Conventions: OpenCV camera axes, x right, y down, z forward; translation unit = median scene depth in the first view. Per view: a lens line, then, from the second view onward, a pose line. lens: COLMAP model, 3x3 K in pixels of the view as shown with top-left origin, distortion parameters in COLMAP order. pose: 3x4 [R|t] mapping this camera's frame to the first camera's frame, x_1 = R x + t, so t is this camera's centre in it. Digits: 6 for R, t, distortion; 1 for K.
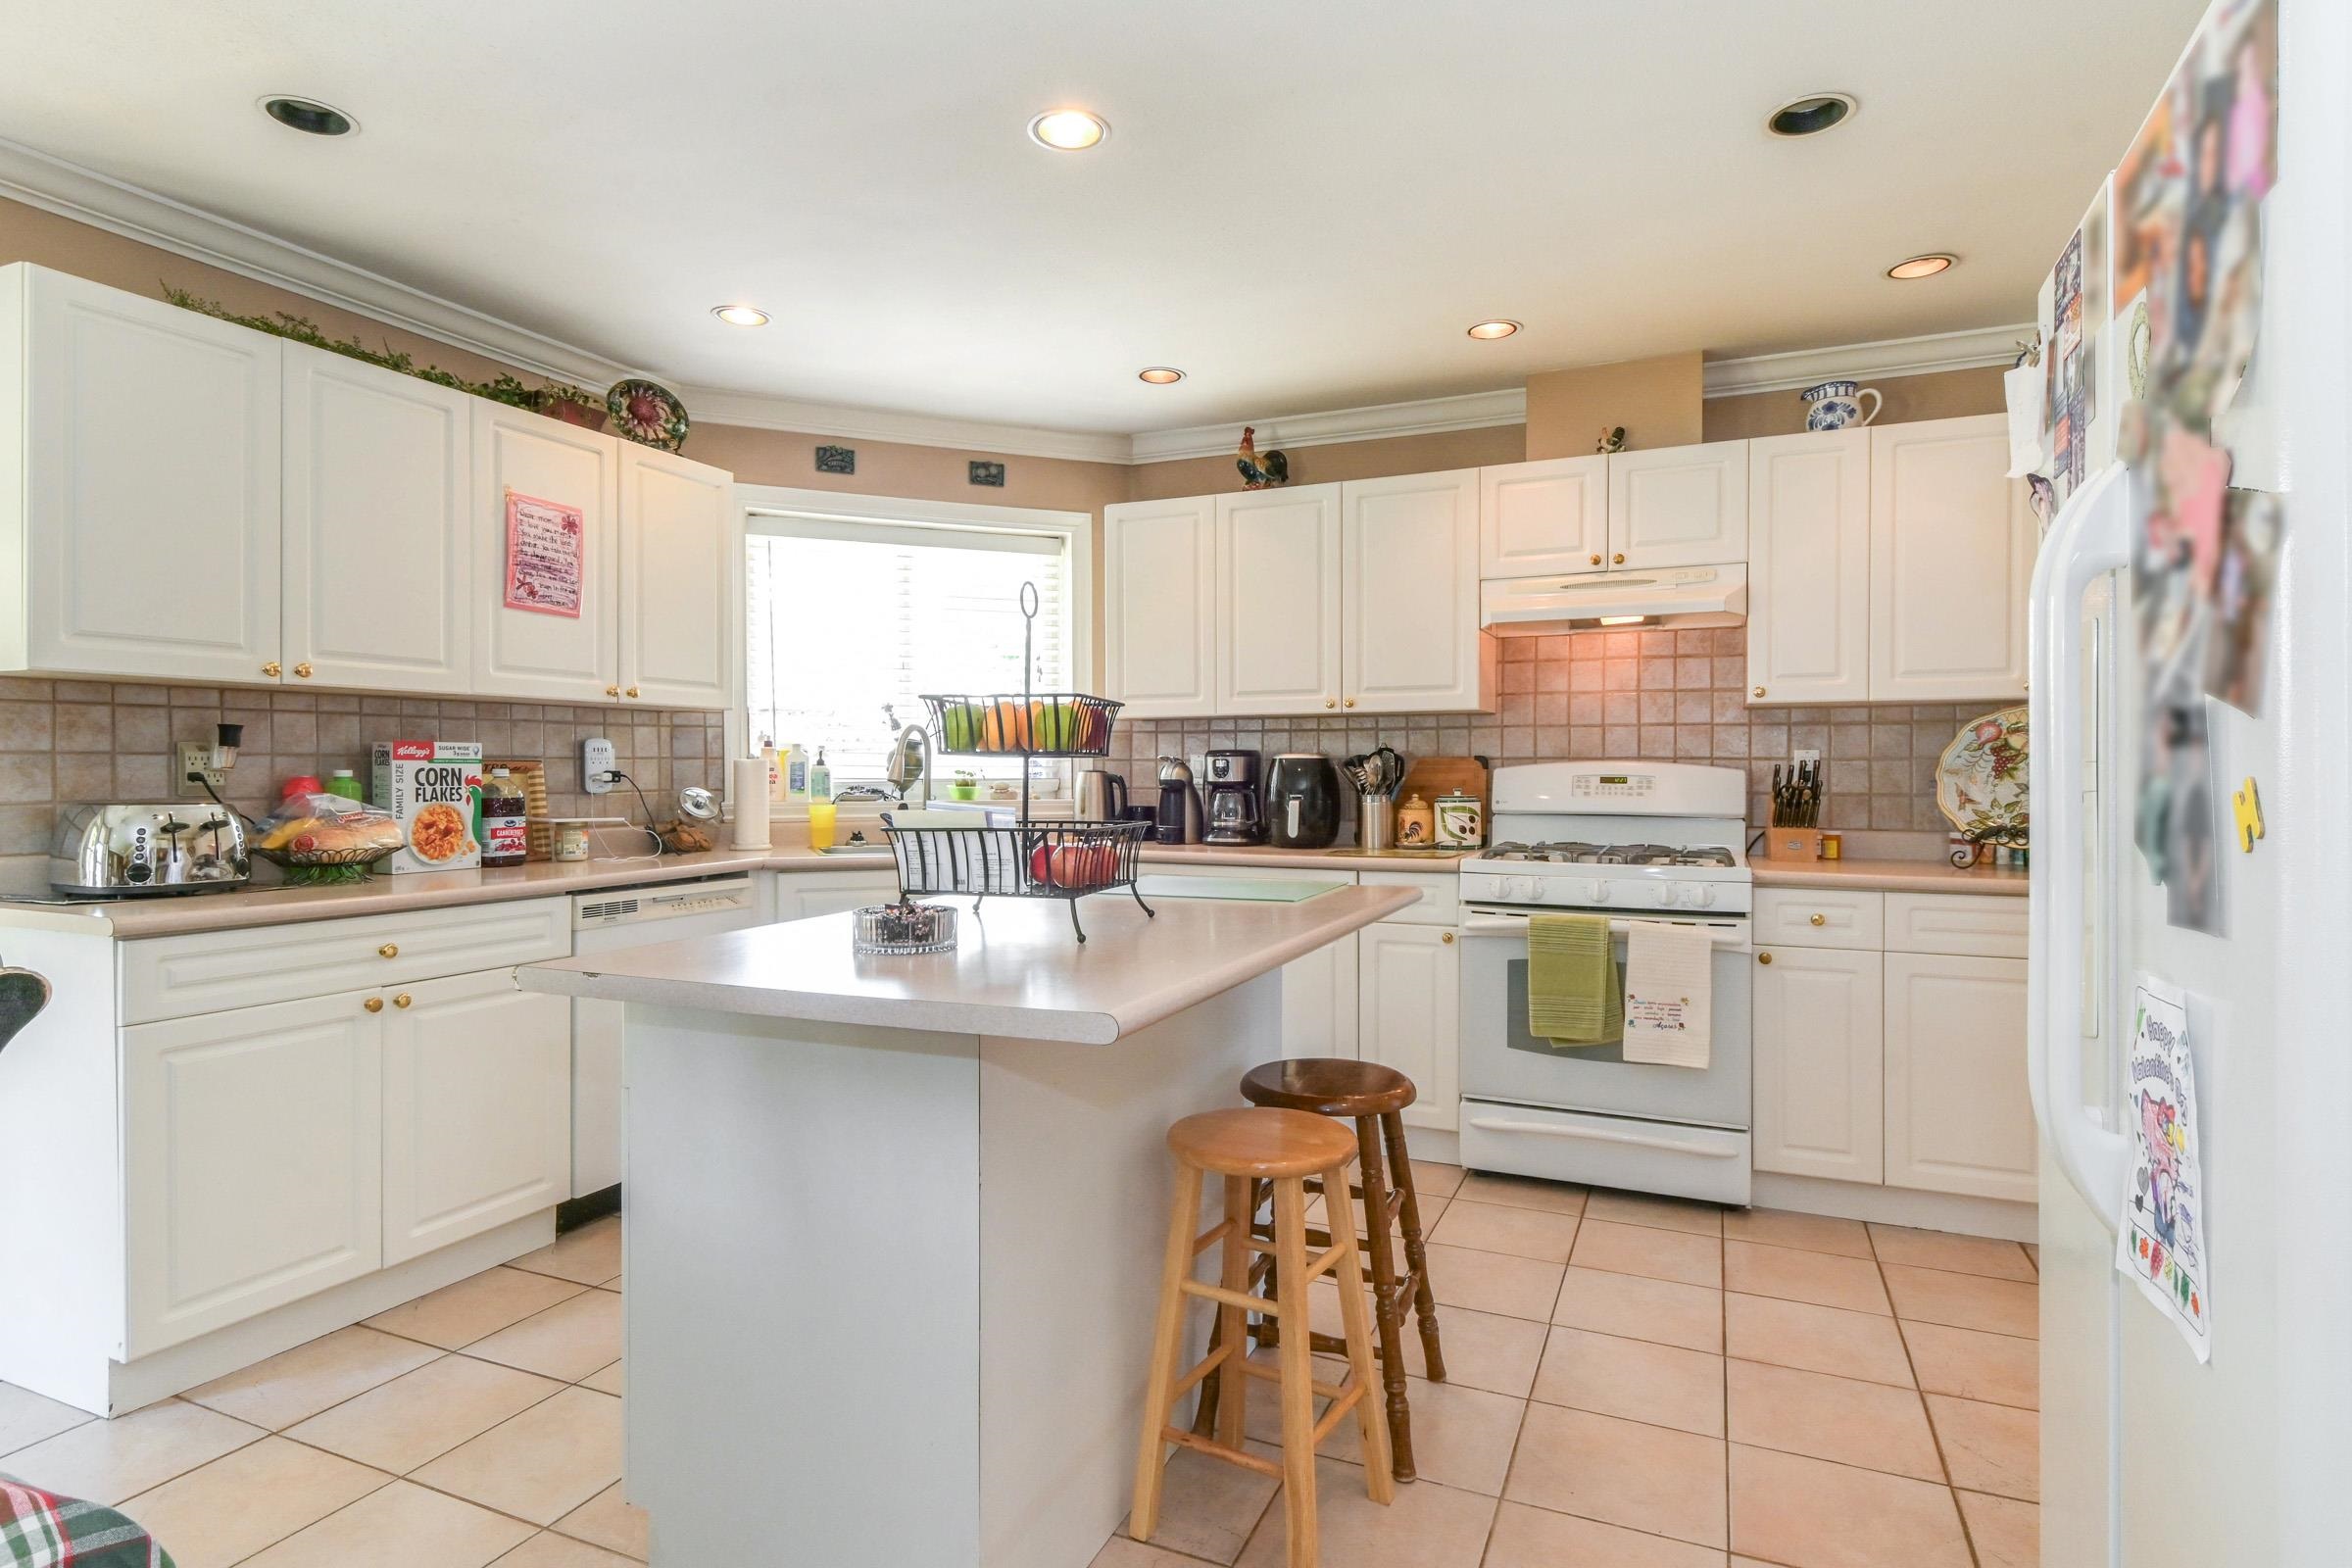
lens RADIAL K [[1246.0, 0, 1176.0], [0, 1246.0, 784.0], [0, 0, 1]] dist [0.035401, -0.025500]
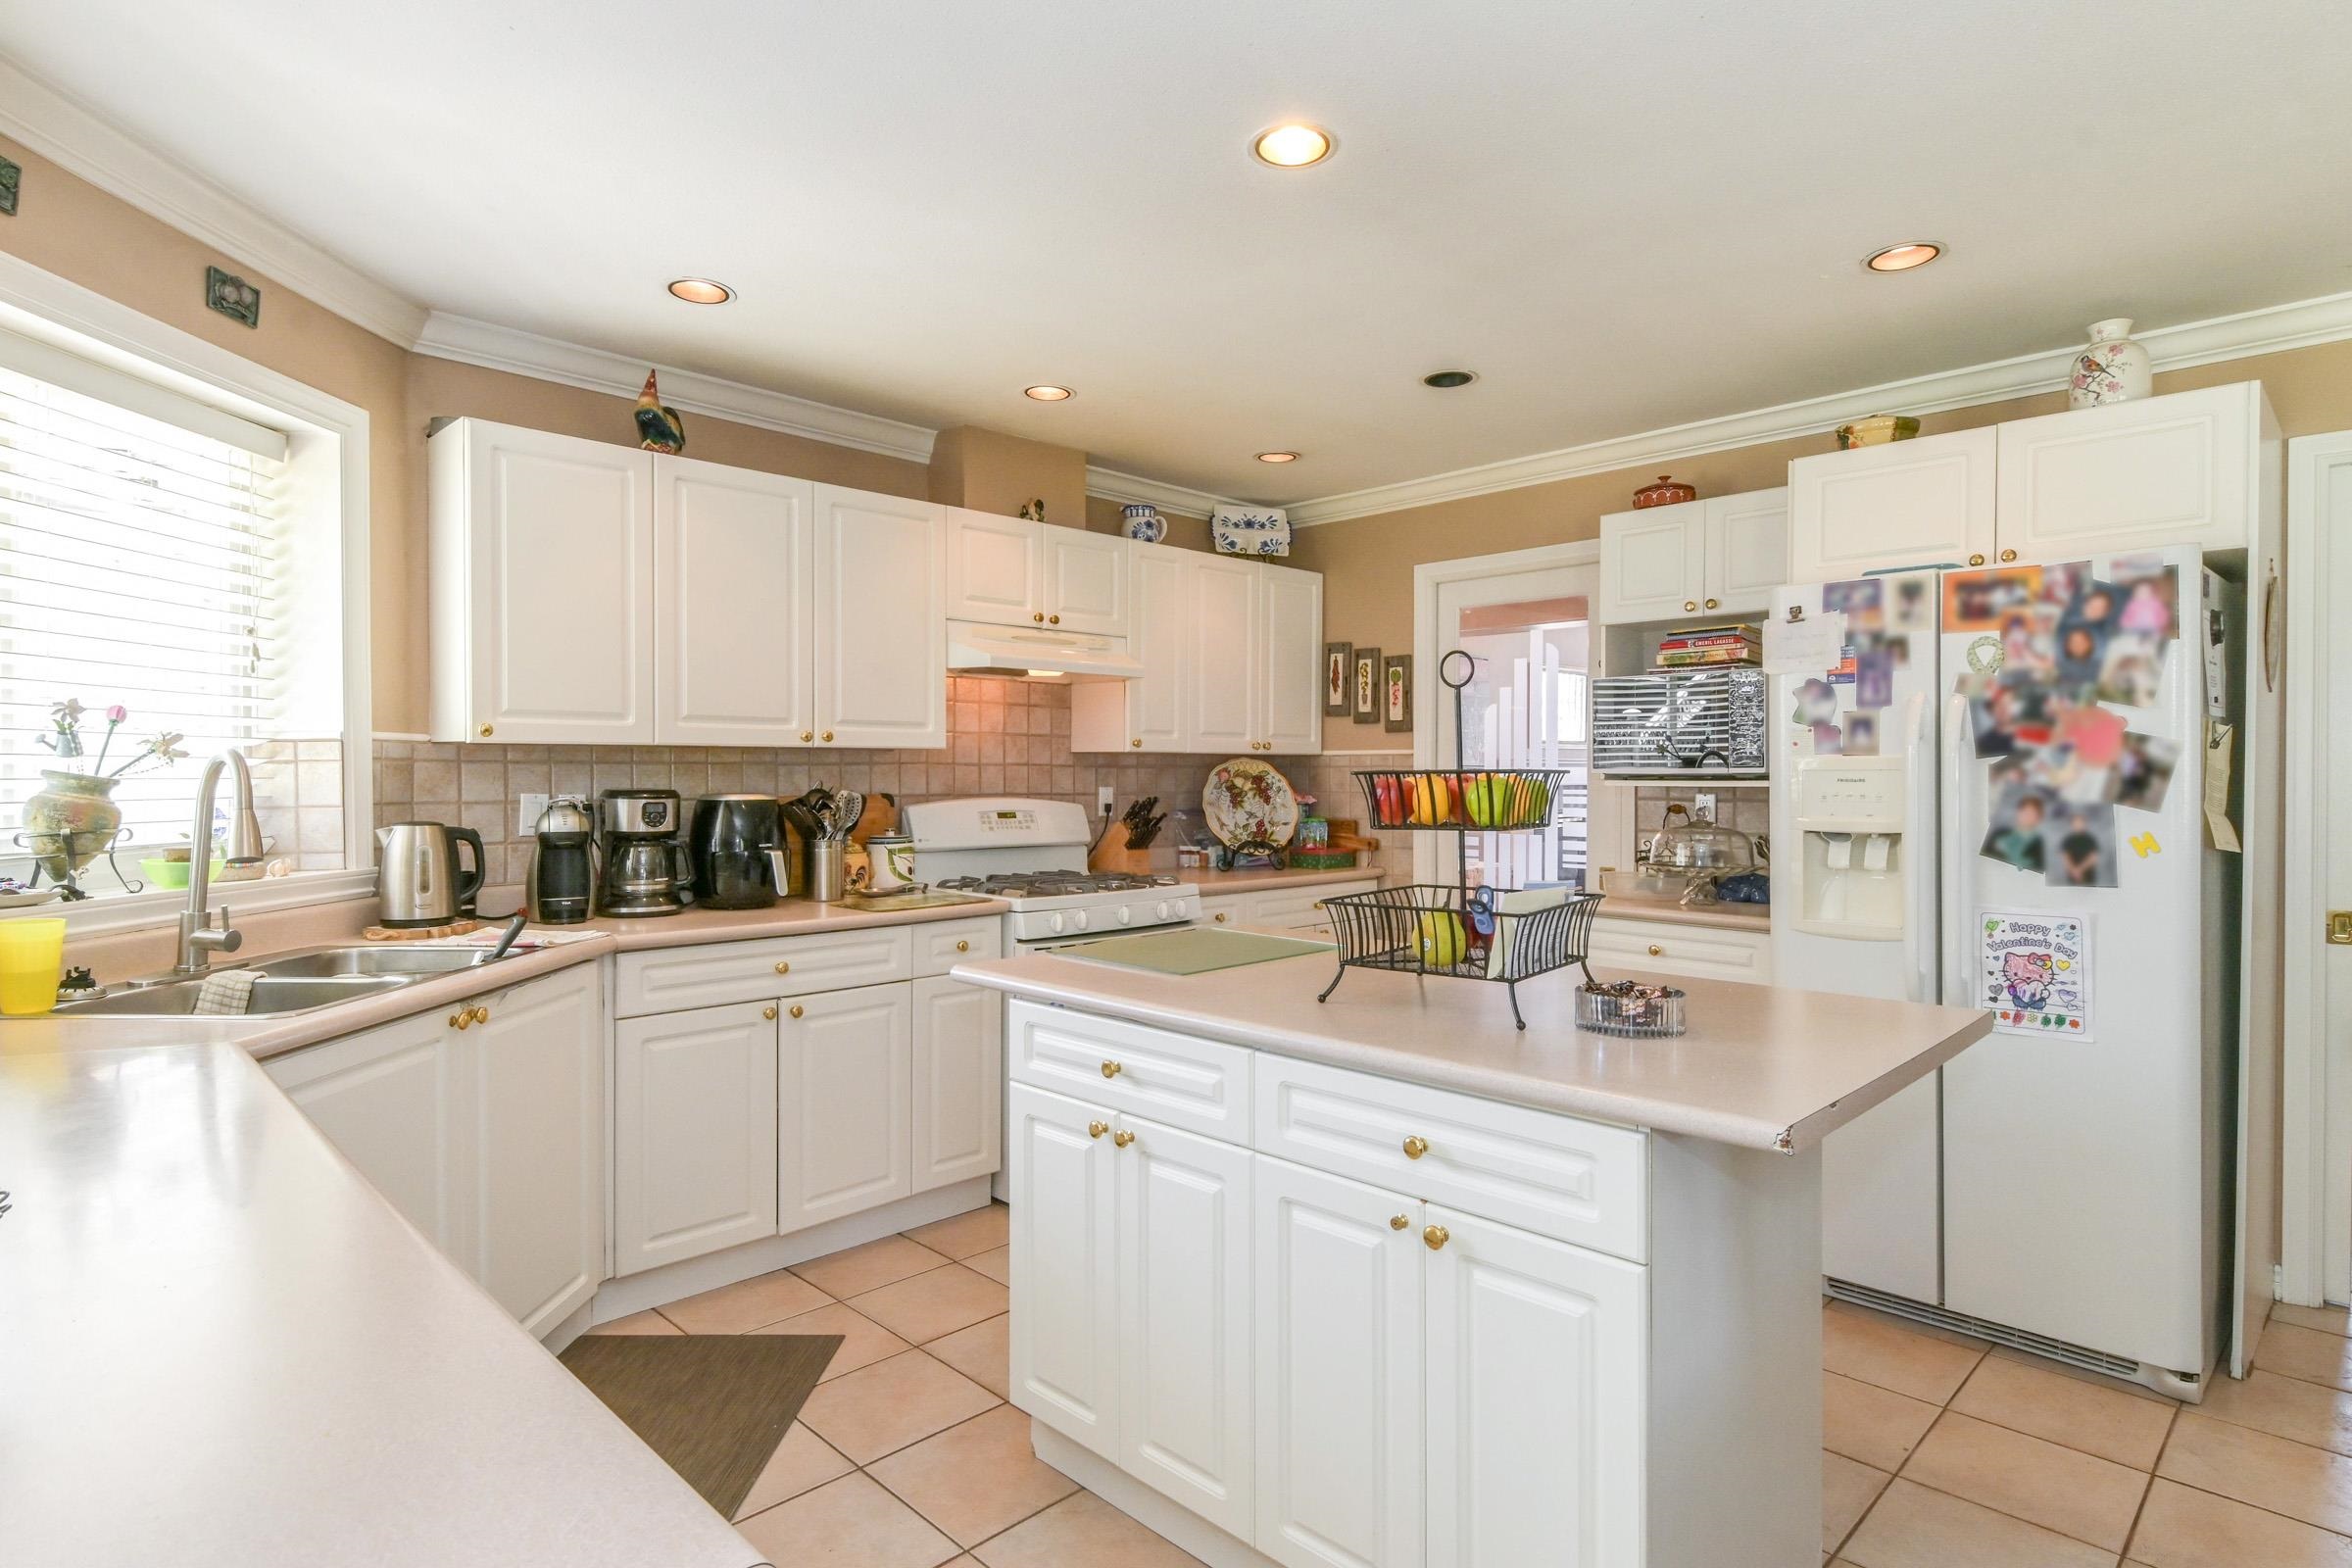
lens RADIAL K [[1246.0, 0, 1176.0], [0, 1246.0, 784.0], [0, 0, 1]] dist [0.035401, -0.025500]
pose [[0.354234, -0.007076, 0.935130, -0.610019], [0.010989, 0.999934, 0.003404, -0.032414], [-0.935092, 0.009070, 0.354288, 0.468655]]
